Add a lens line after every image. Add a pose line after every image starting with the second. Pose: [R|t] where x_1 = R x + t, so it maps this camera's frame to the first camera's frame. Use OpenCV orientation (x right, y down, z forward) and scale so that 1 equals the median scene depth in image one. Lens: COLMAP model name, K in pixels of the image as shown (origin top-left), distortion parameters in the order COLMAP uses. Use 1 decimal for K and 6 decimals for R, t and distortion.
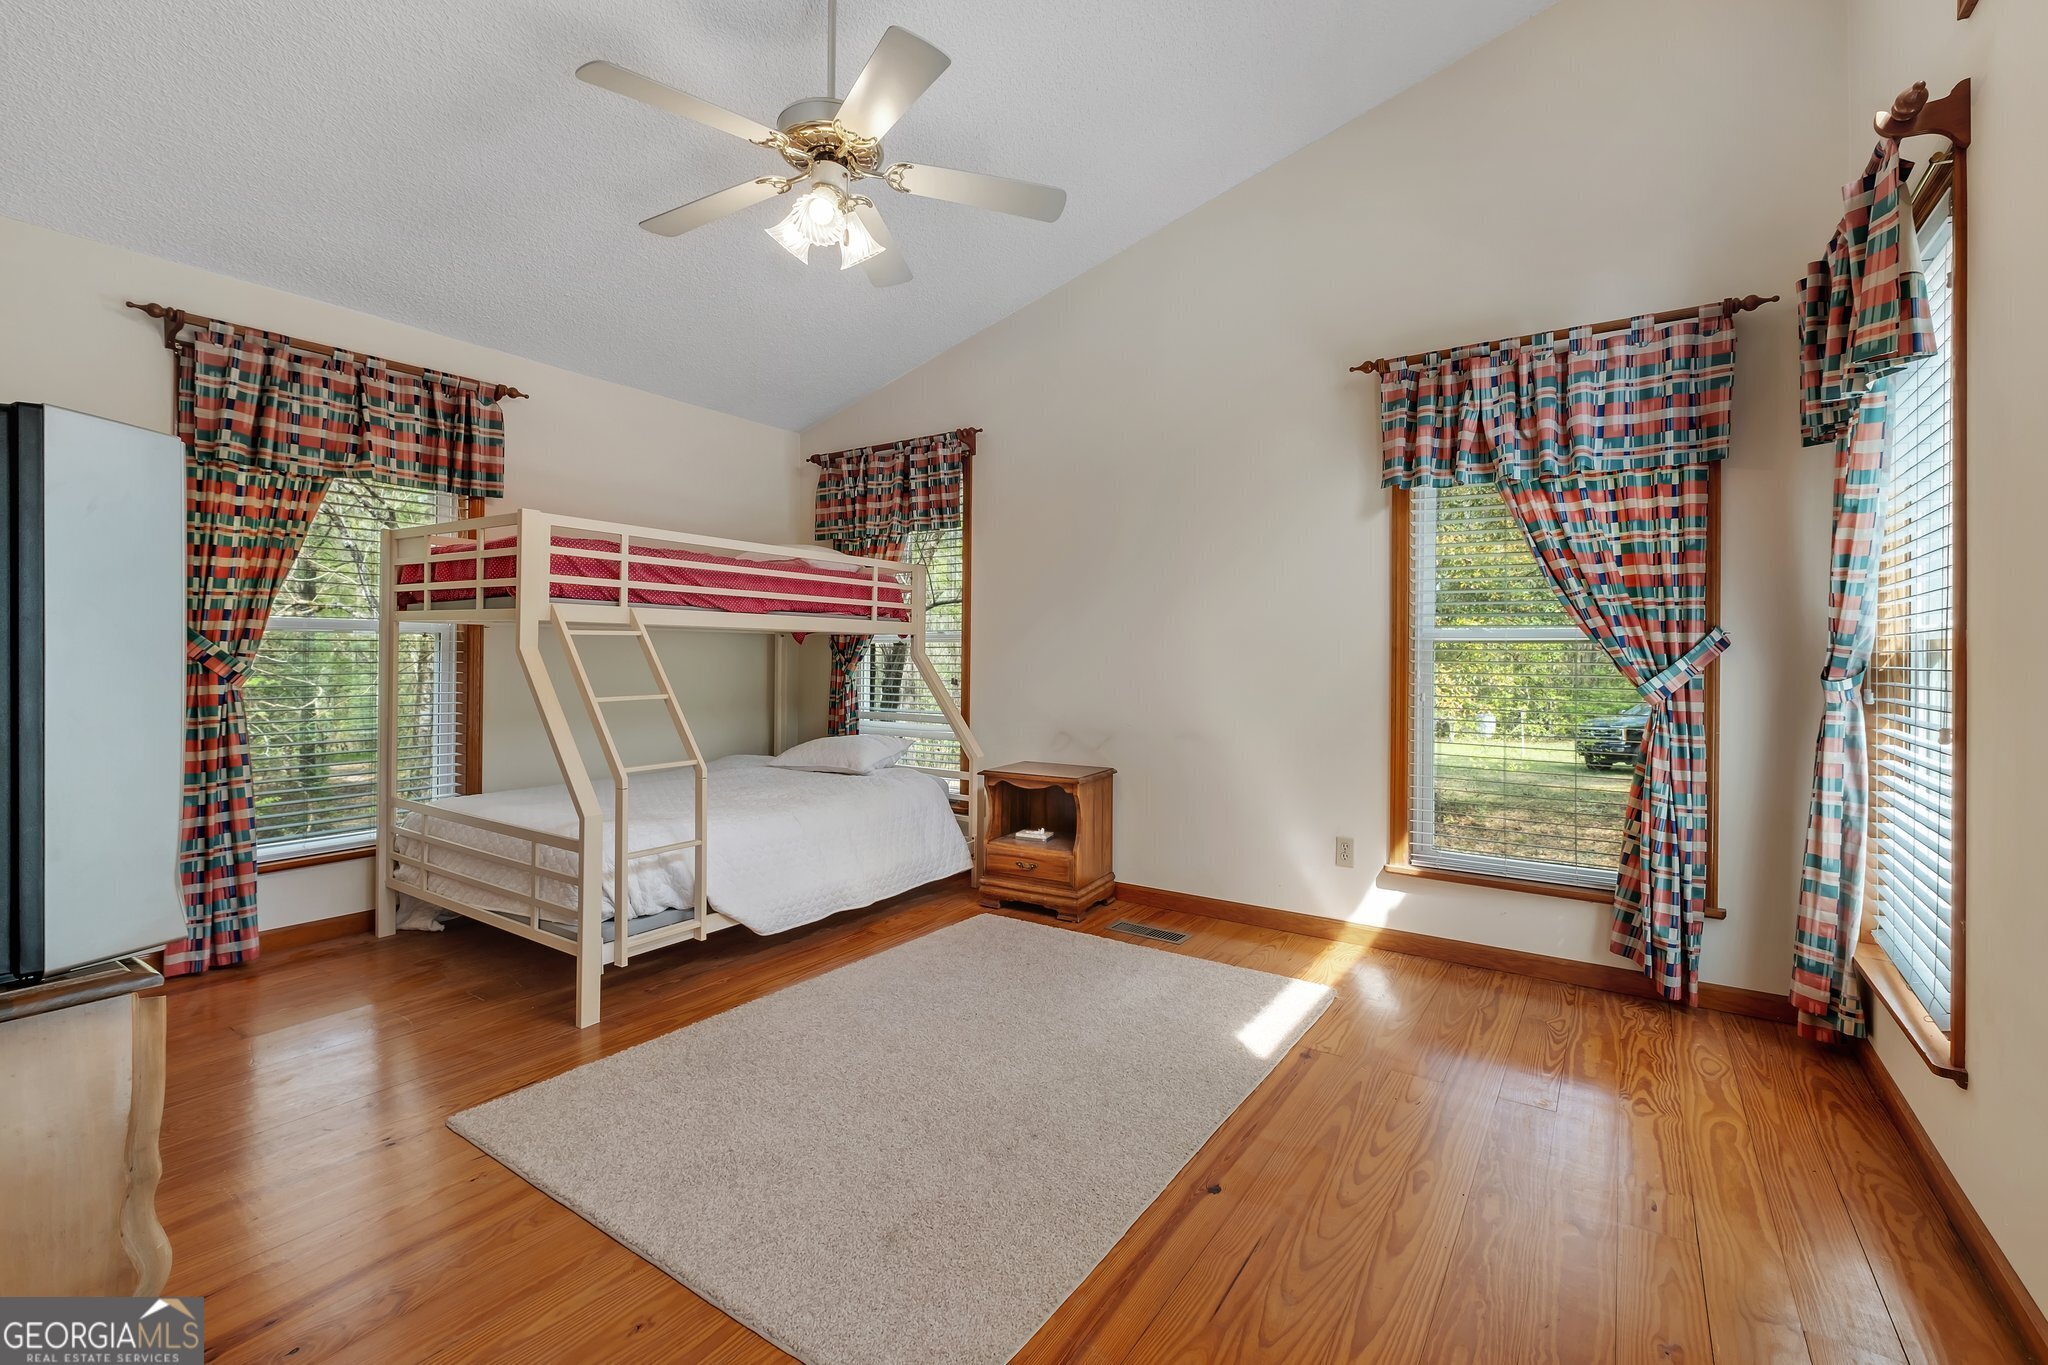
lens RADIAL K [[924.2, 0, 973.1], [0, 924.2, 638.4], [0, 0, 1]] dist [0.022469, -0.000087]
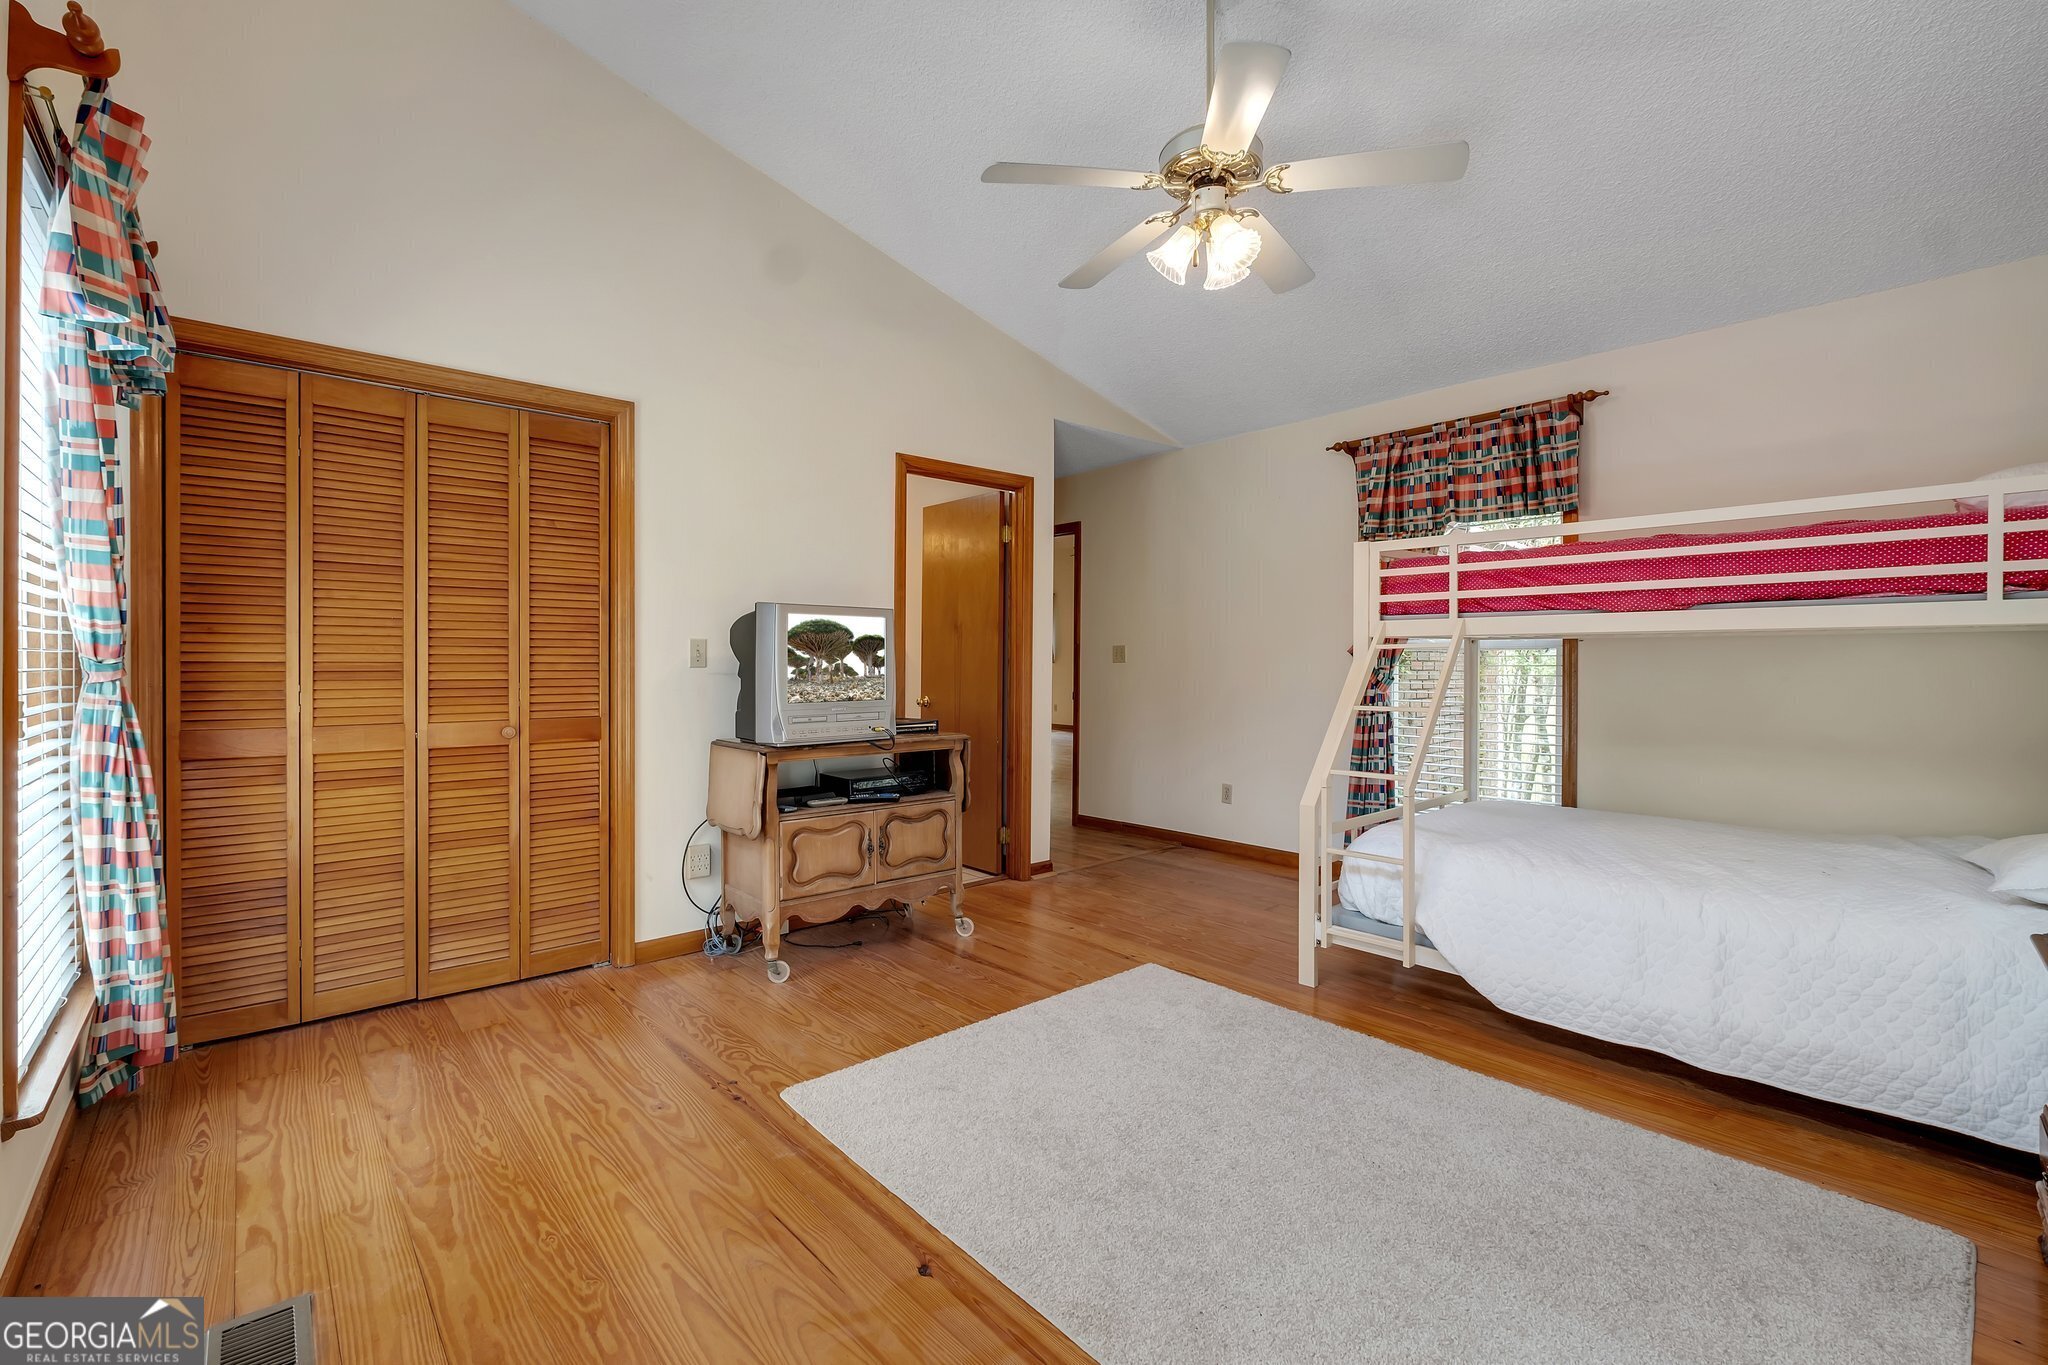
lens RADIAL K [[885.1, 0, 1028.3], [0, 885.1, 668.9], [0, 0, 1]] dist [-0.020175, -0.000159]
pose [[-0.222786, -0.006550, -0.974845, 0.567167], [0.002033, 0.999972, -0.007183, 0.024330], [0.974865, -0.003583, -0.222766, 0.704152]]
